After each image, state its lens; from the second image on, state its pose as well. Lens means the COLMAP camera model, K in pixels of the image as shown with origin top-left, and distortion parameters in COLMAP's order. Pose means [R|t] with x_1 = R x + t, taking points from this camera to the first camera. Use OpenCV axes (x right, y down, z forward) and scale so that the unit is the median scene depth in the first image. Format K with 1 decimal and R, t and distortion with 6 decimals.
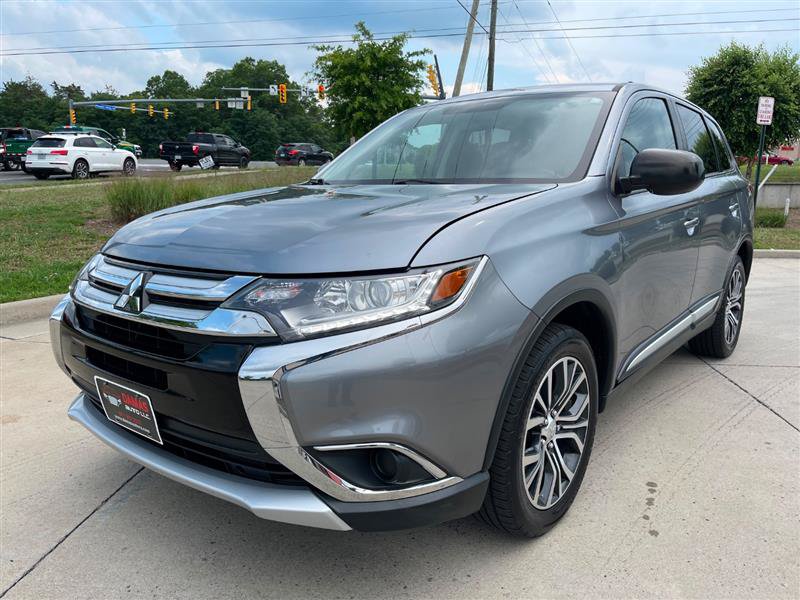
lens RADIAL K [[609.8, 0, 401.2], [0, 609.8, 298.1], [0, 0, 1]] dist [0.074152, -0.109412]
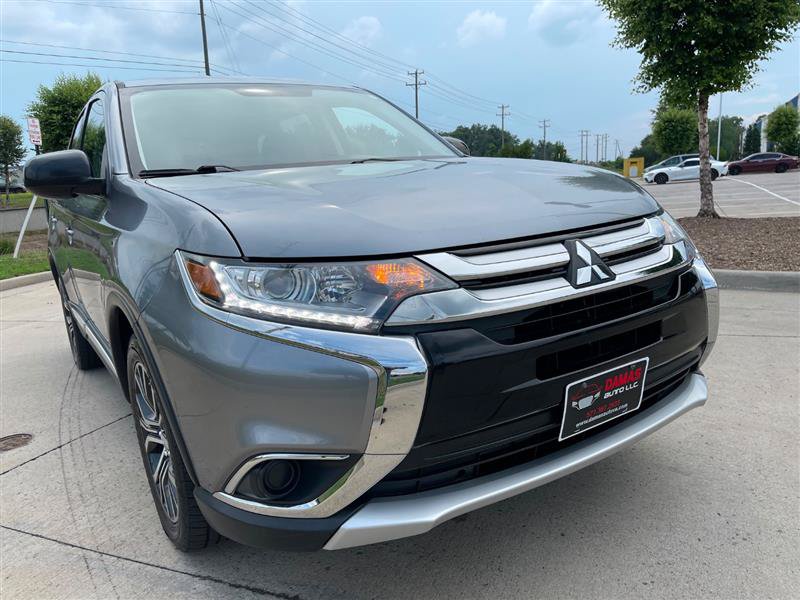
lens RADIAL K [[609.8, 0, 404.6], [0, 609.8, 310.0], [0, 0, 1]] dist [0.074152, -0.109412]
pose [[0.296720, -0.219554, 0.929383, -0.884927], [0.249679, 0.957196, 0.146411, -0.090236], [-0.921747, 0.188605, 0.338838, 0.645570]]
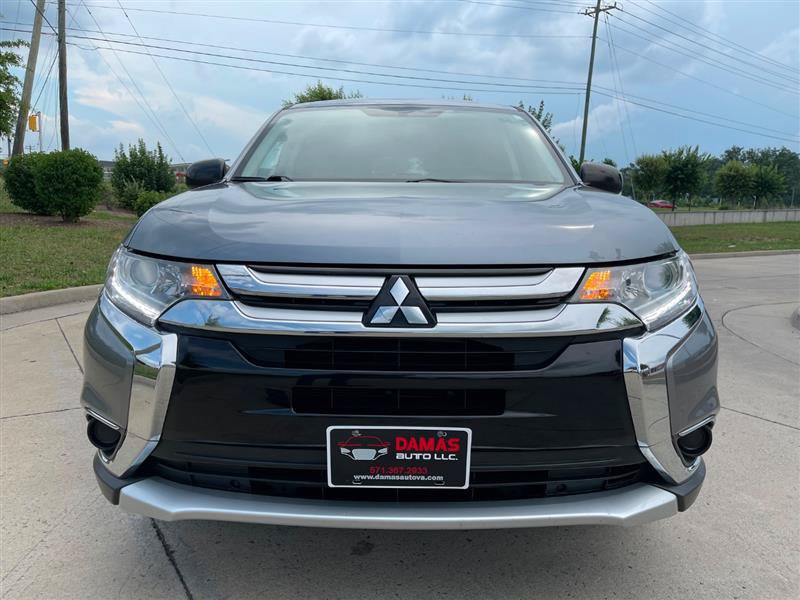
lens RADIAL K [[609.8, 0, 398.0], [0, 609.8, 308.7], [0, 0, 1]] dist [0.074152, -0.109412]
pose [[0.781203, -0.086049, 0.618318, -0.608357], [0.100131, 0.994902, 0.011948, -0.007116], [-0.616194, 0.052580, 0.785837, 0.276988]]
